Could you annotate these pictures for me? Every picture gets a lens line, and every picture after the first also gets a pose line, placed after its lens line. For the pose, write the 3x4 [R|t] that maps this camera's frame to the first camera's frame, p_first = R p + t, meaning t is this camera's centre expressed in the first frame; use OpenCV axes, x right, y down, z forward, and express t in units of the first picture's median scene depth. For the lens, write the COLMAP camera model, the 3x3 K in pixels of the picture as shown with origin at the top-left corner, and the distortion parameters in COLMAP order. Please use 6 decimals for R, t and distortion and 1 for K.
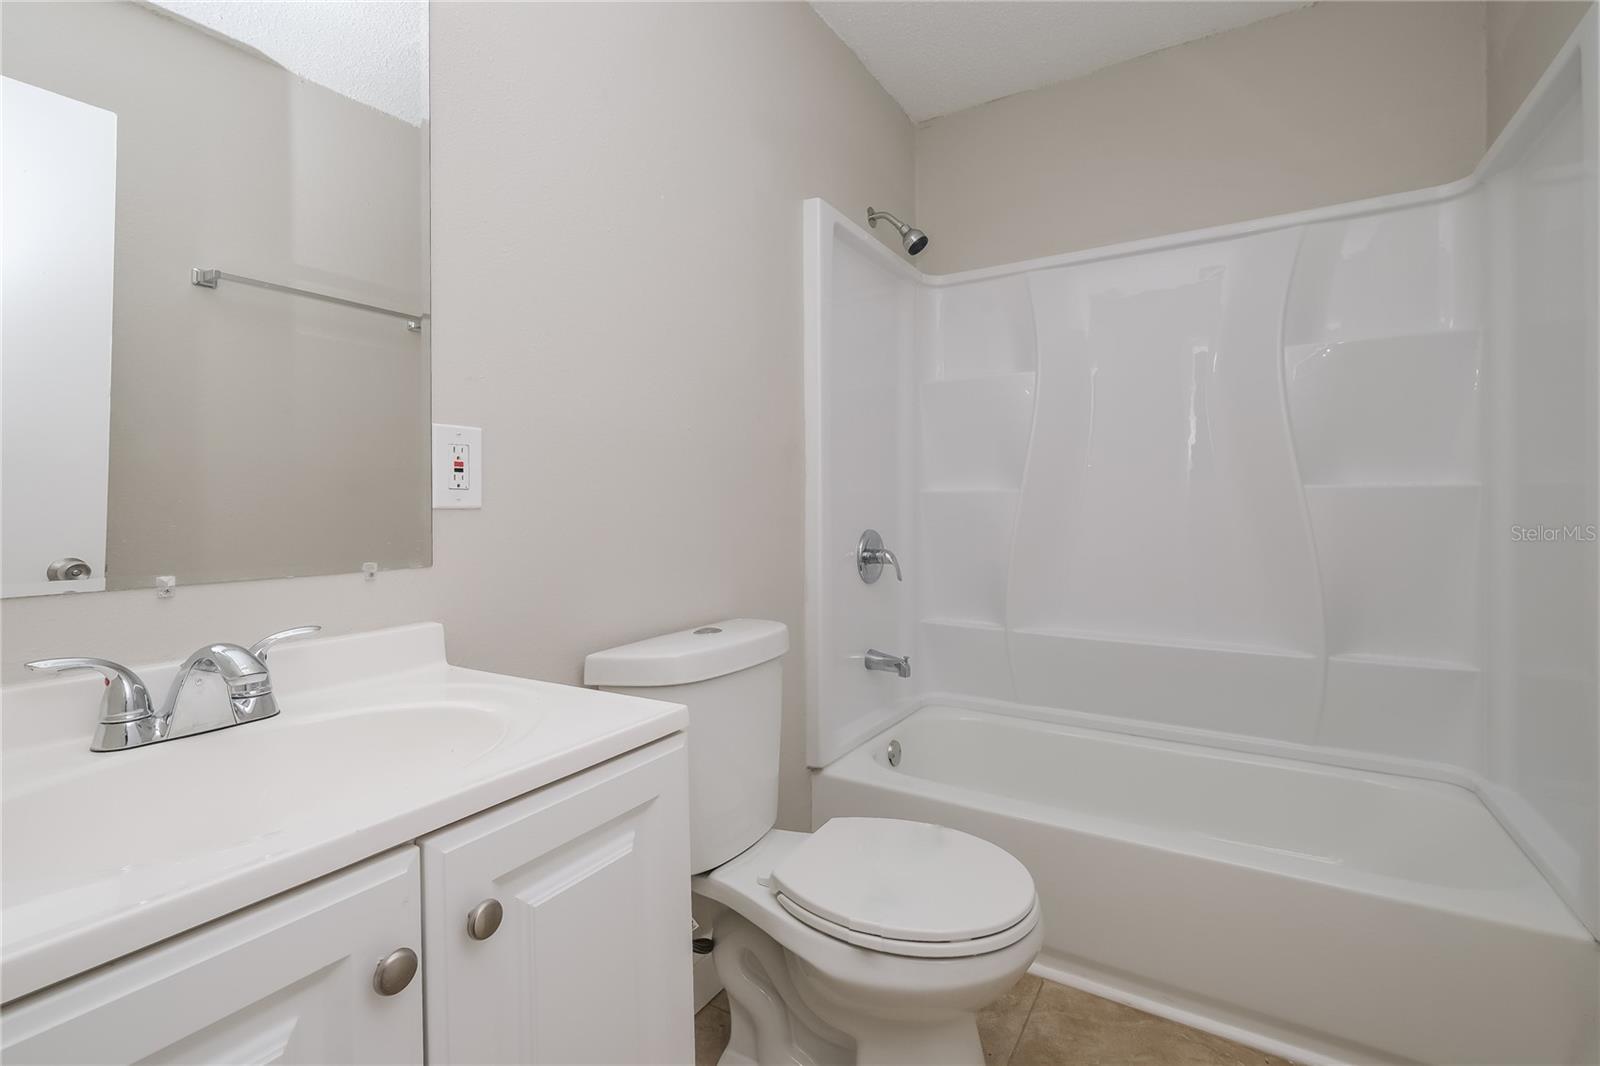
lens RADIAL K [[711.8, 0, 804.4], [0, 711.8, 530.2], [0, 0, 1]] dist [-0.000908, -0.000570]
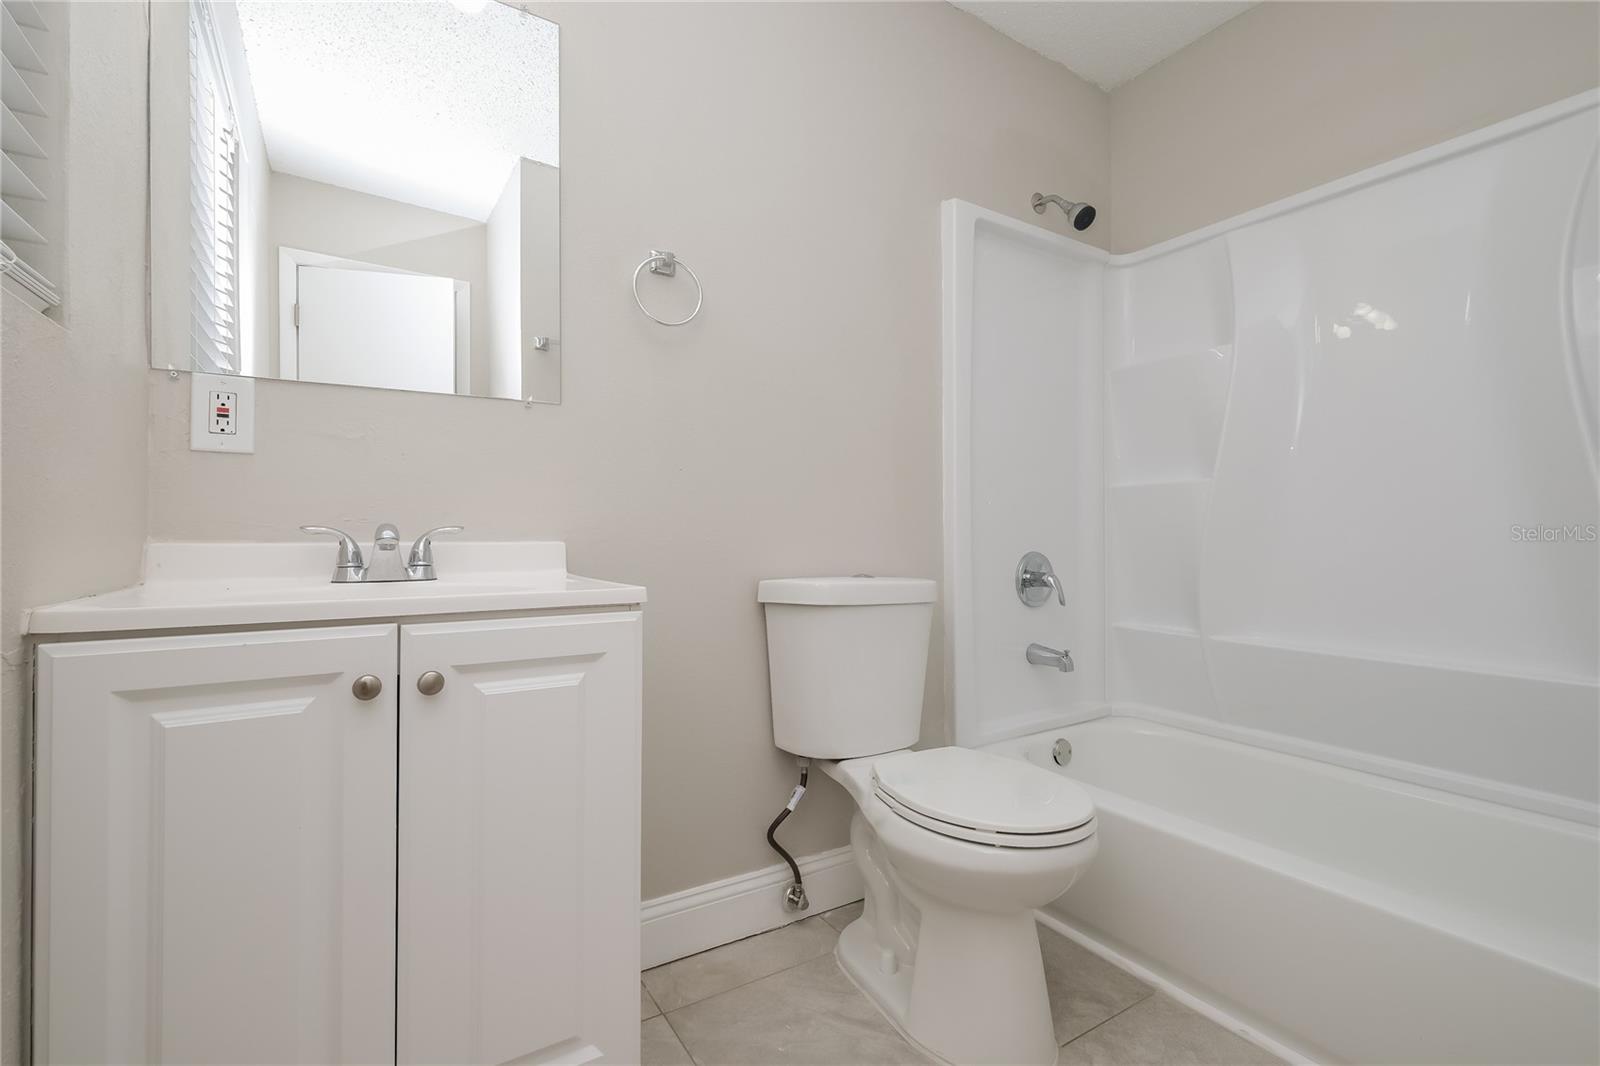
lens RADIAL K [[691.2, 0, 800.0], [0, 691.2, 533.0], [0, 0, 1]] dist [0.026026, -0.000275]
pose [[0.894897, 0.026418, -0.445491, 0.235267], [-0.040115, 0.998967, -0.021343, 0.052297], [0.444467, 0.036971, 0.895032, -0.010775]]
